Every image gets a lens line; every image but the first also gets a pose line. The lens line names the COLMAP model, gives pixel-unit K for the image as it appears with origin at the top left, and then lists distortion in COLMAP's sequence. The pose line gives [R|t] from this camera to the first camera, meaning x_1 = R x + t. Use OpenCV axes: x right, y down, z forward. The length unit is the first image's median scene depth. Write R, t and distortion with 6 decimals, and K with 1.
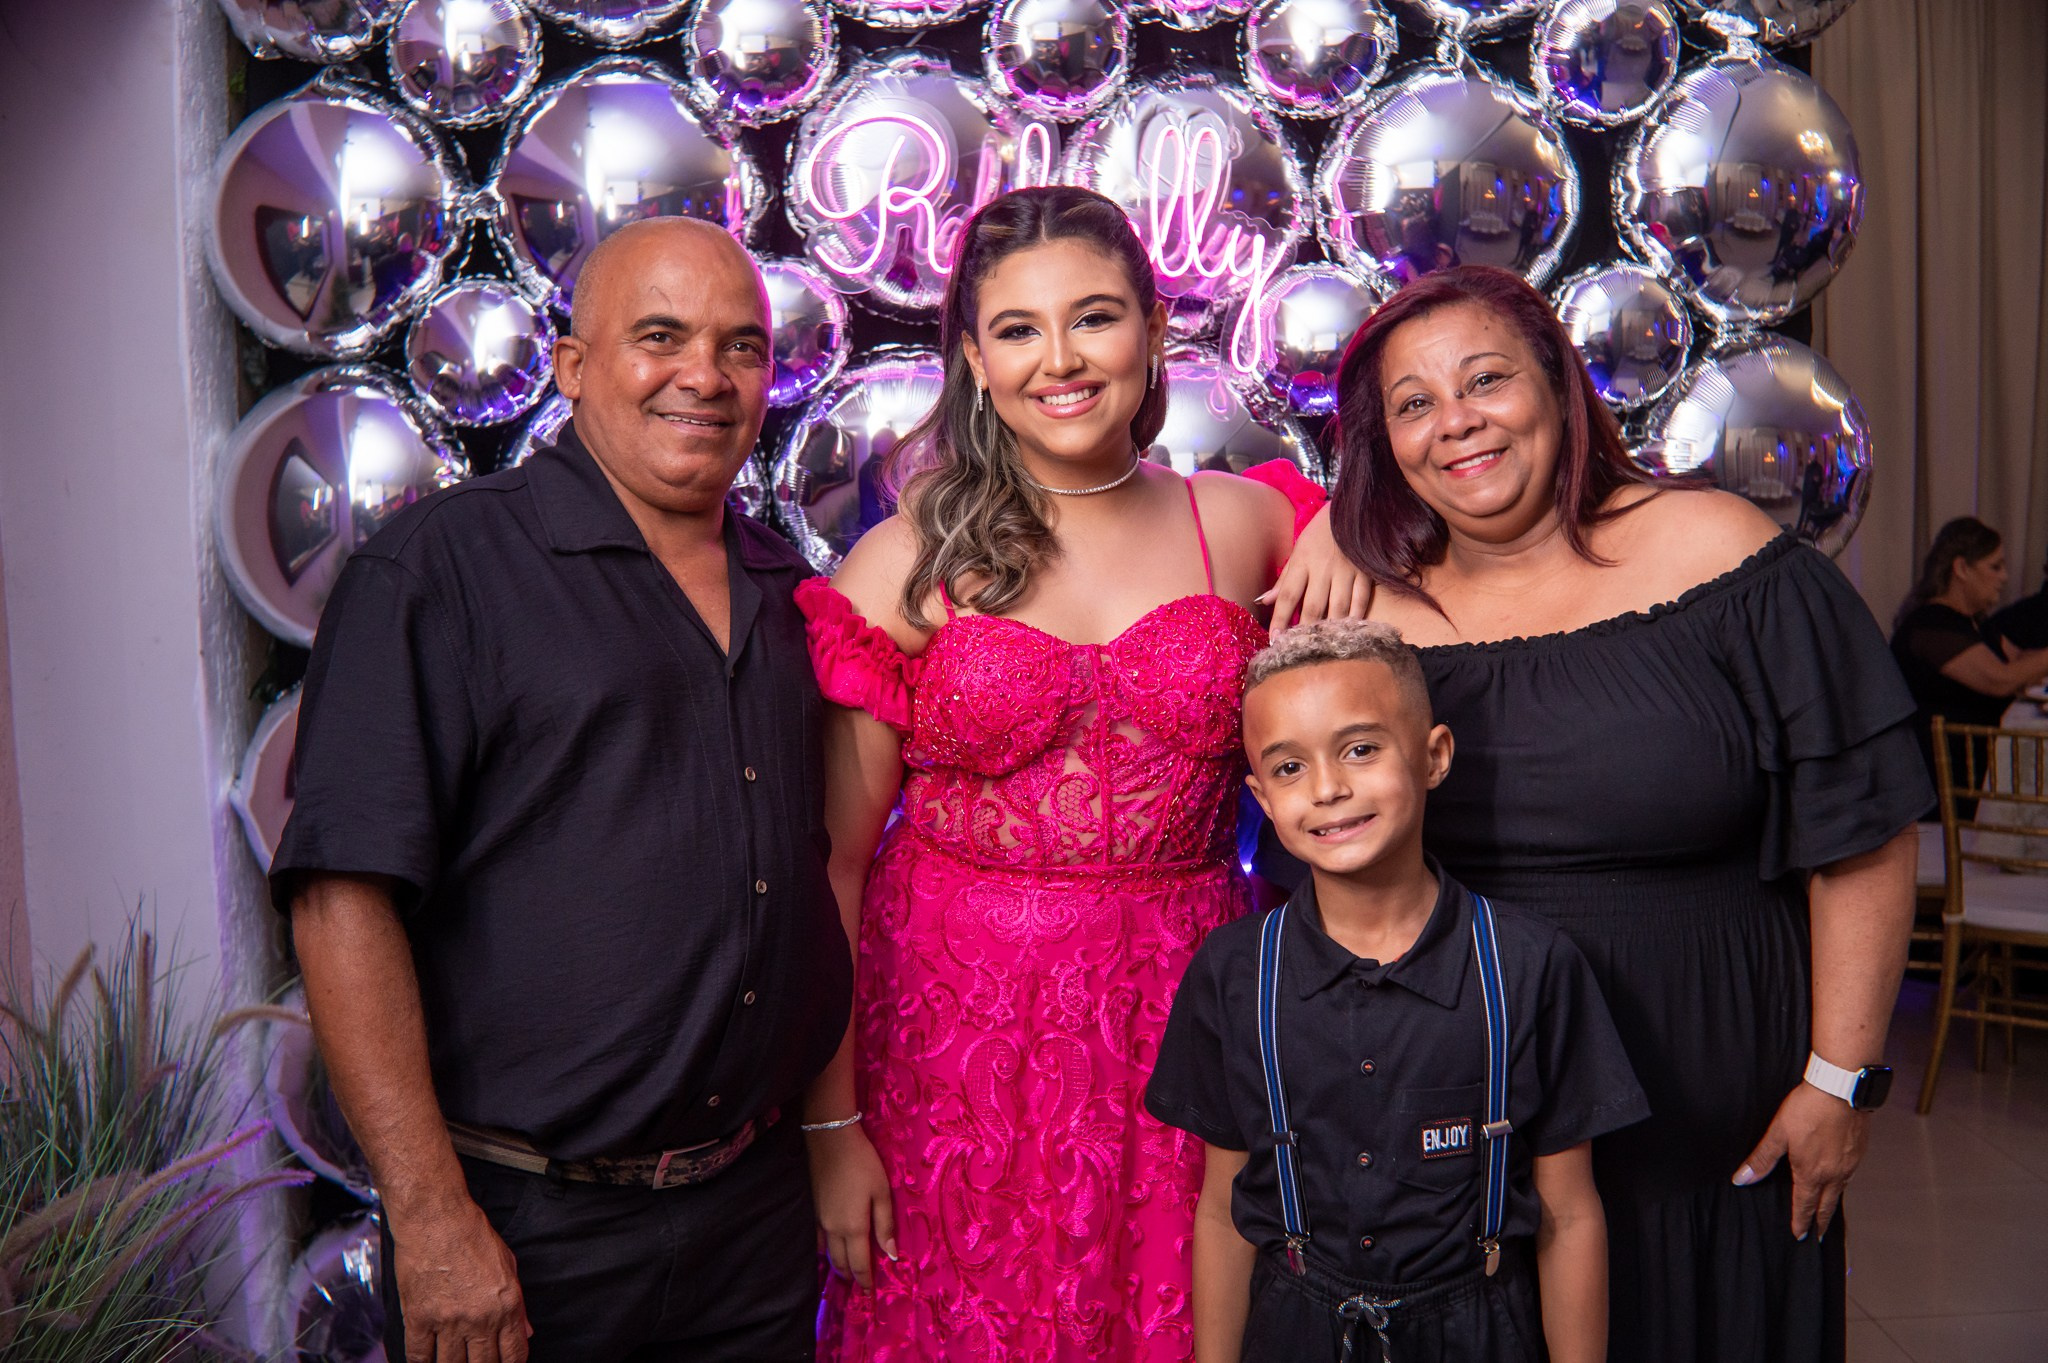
lens RADIAL K [[2150.5, 0, 993.5], [0, 2150.5, 665.8], [0, 0, 1]] dist [-0.106815, 0.000000]
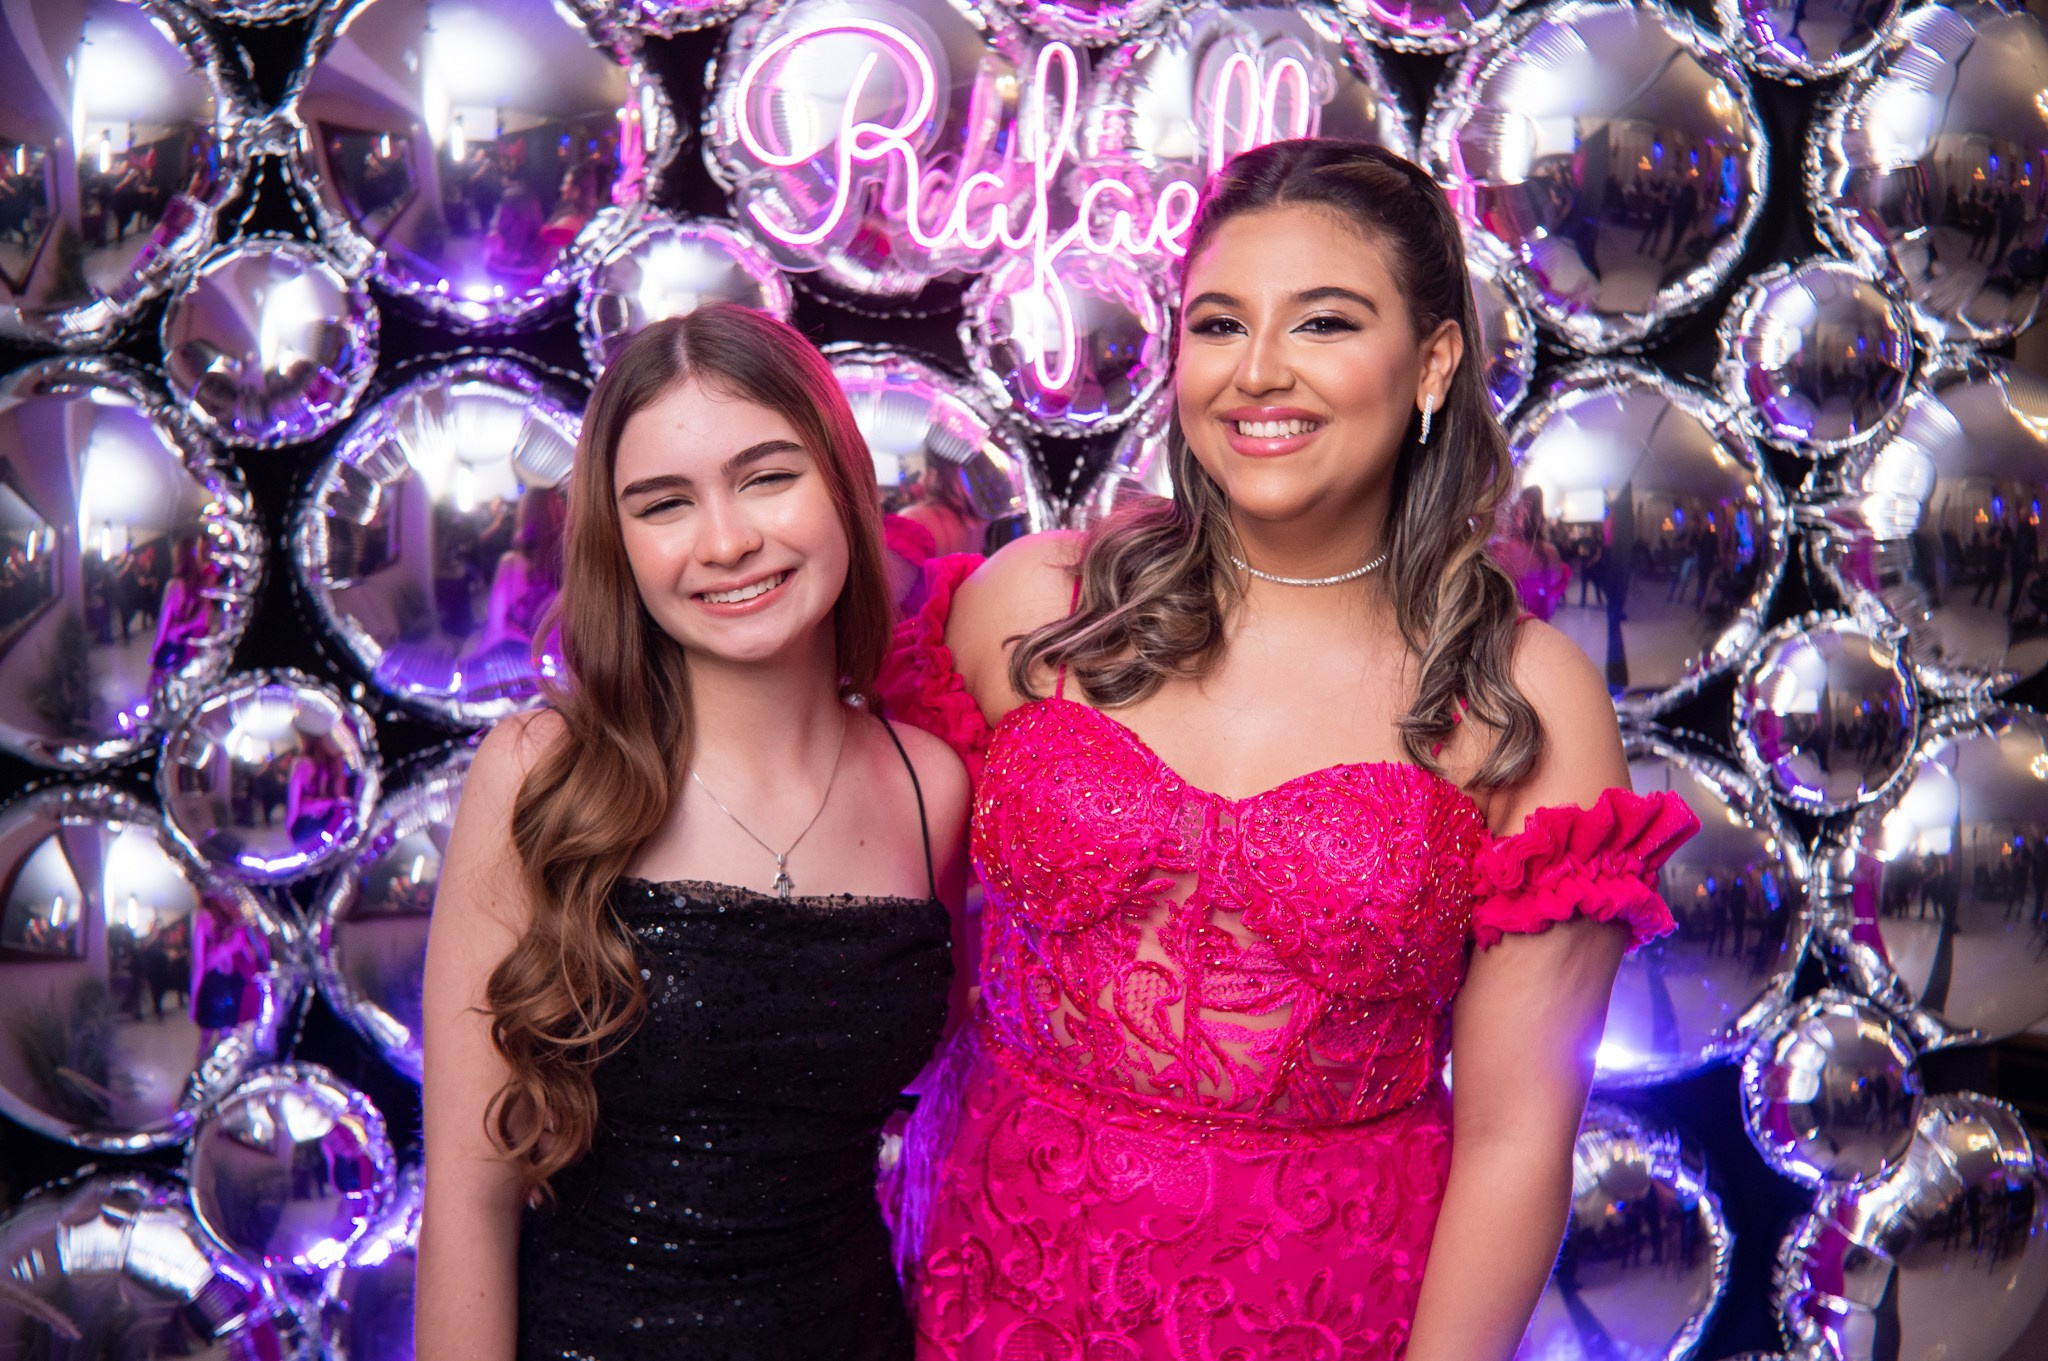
lens RADIAL K [[2150.5, 0, 1037.4], [0, 2150.5, 675.6], [0, 0, 1]] dist [-0.106815, 0.000000]
pose [[0.995426, 0.009434, 0.095067, -0.052572], [-0.009063, 0.999950, -0.004340, -0.035818], [-0.095103, 0.003459, 0.995461, 0.278488]]
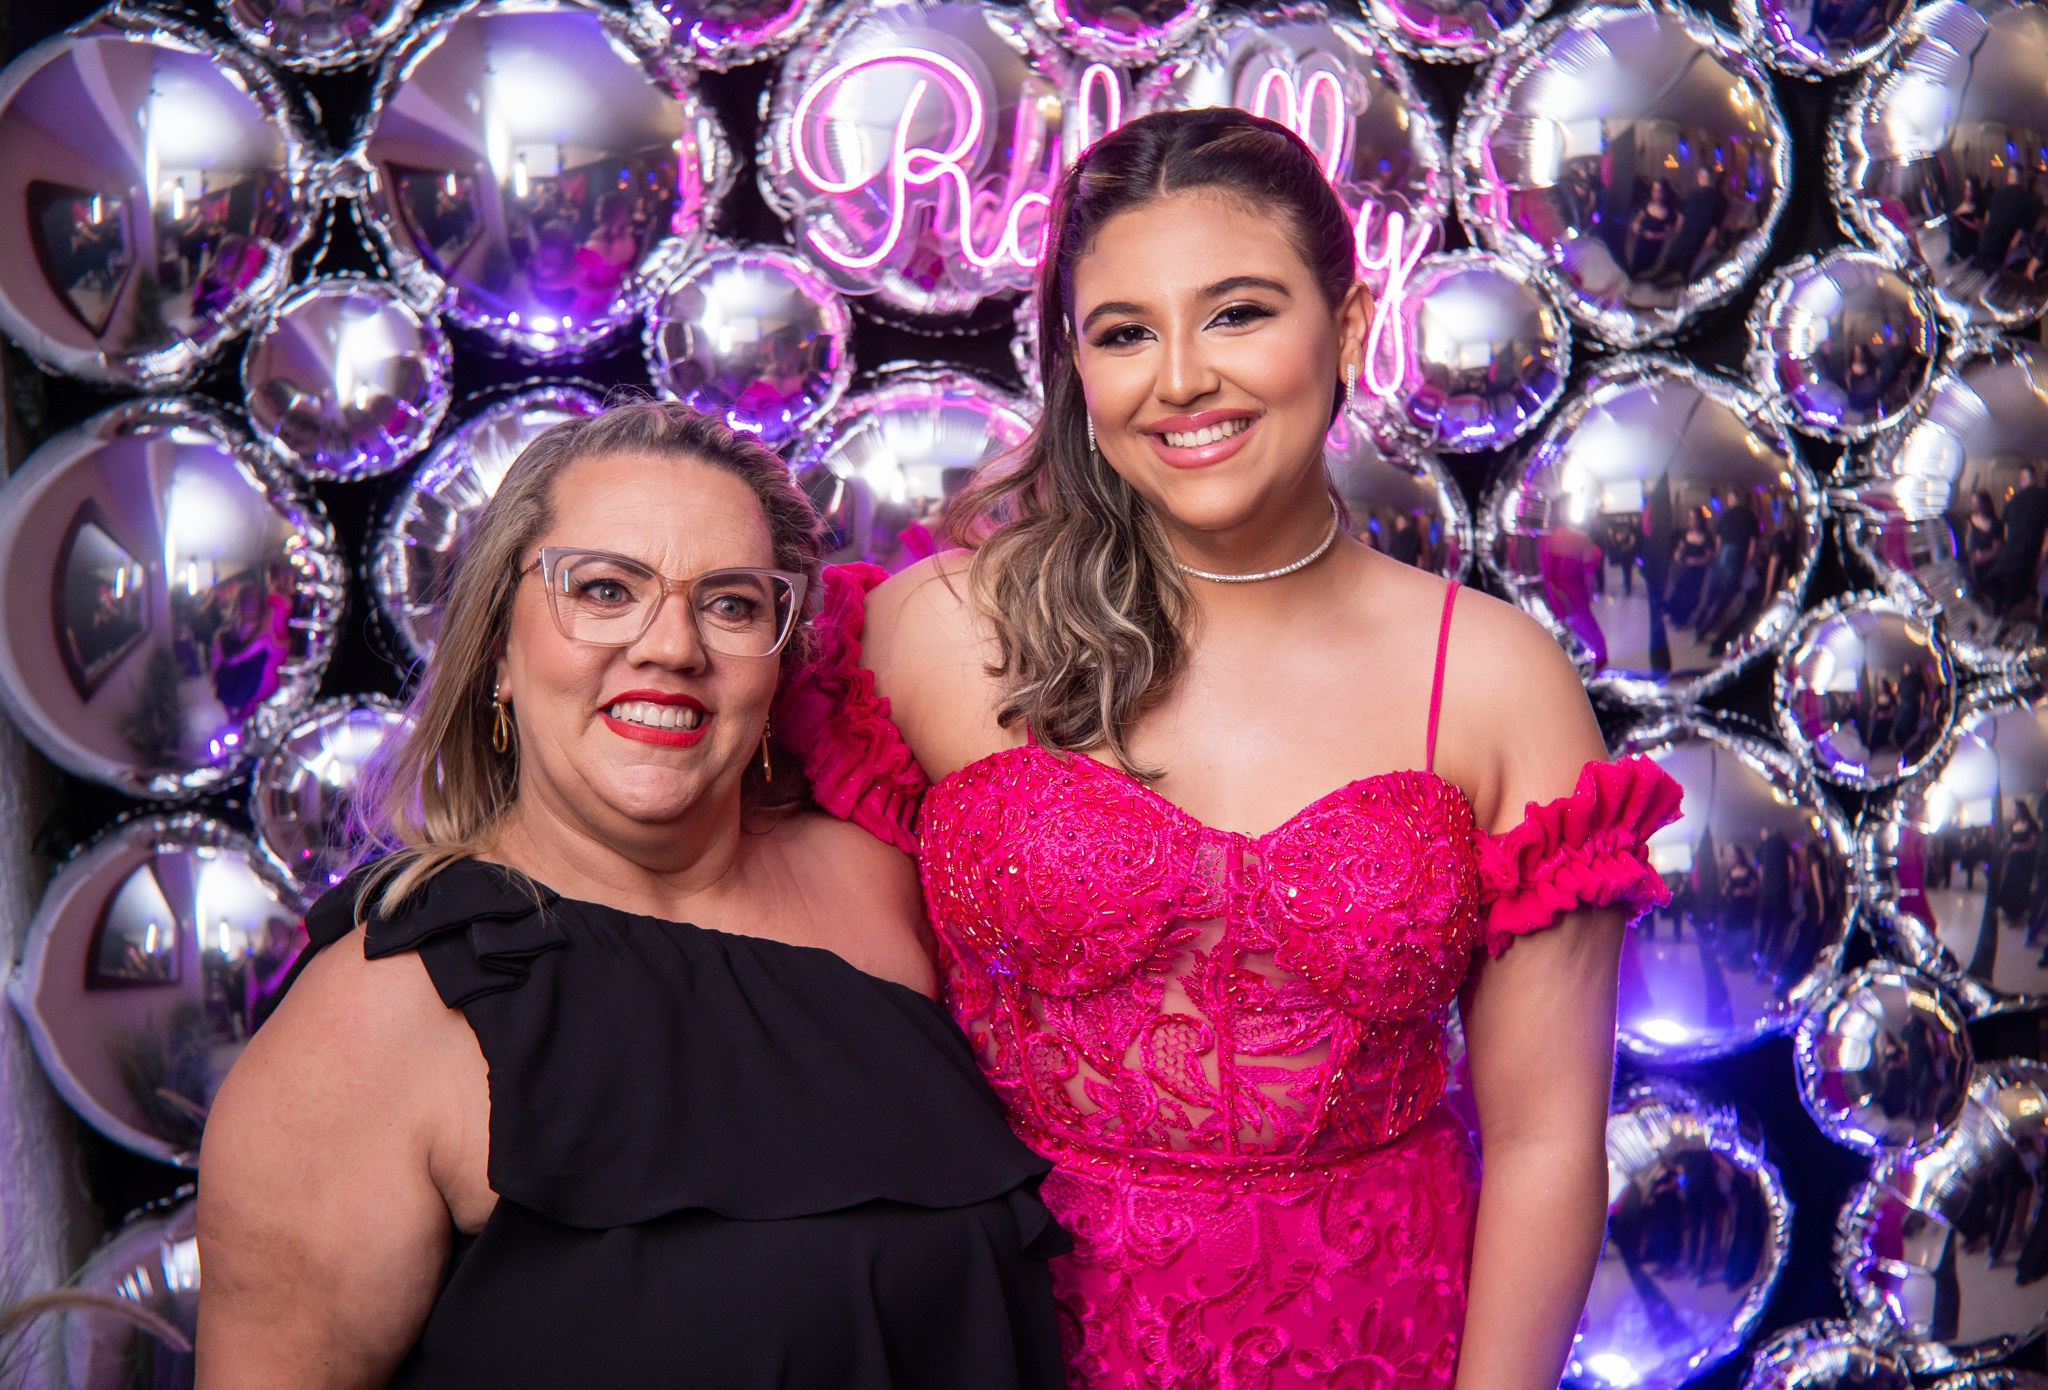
lens RADIAL K [[2231.8, 0, 1053.8], [0, 2231.8, 679.5], [0, 0, 1]] dist [-0.107694, 0.000000]
pose [[0.995522, -0.021695, 0.092009, -0.070723], [0.022747, 0.999687, -0.010392, -0.030689], [-0.091755, 0.012438, 0.995704, 0.228472]]
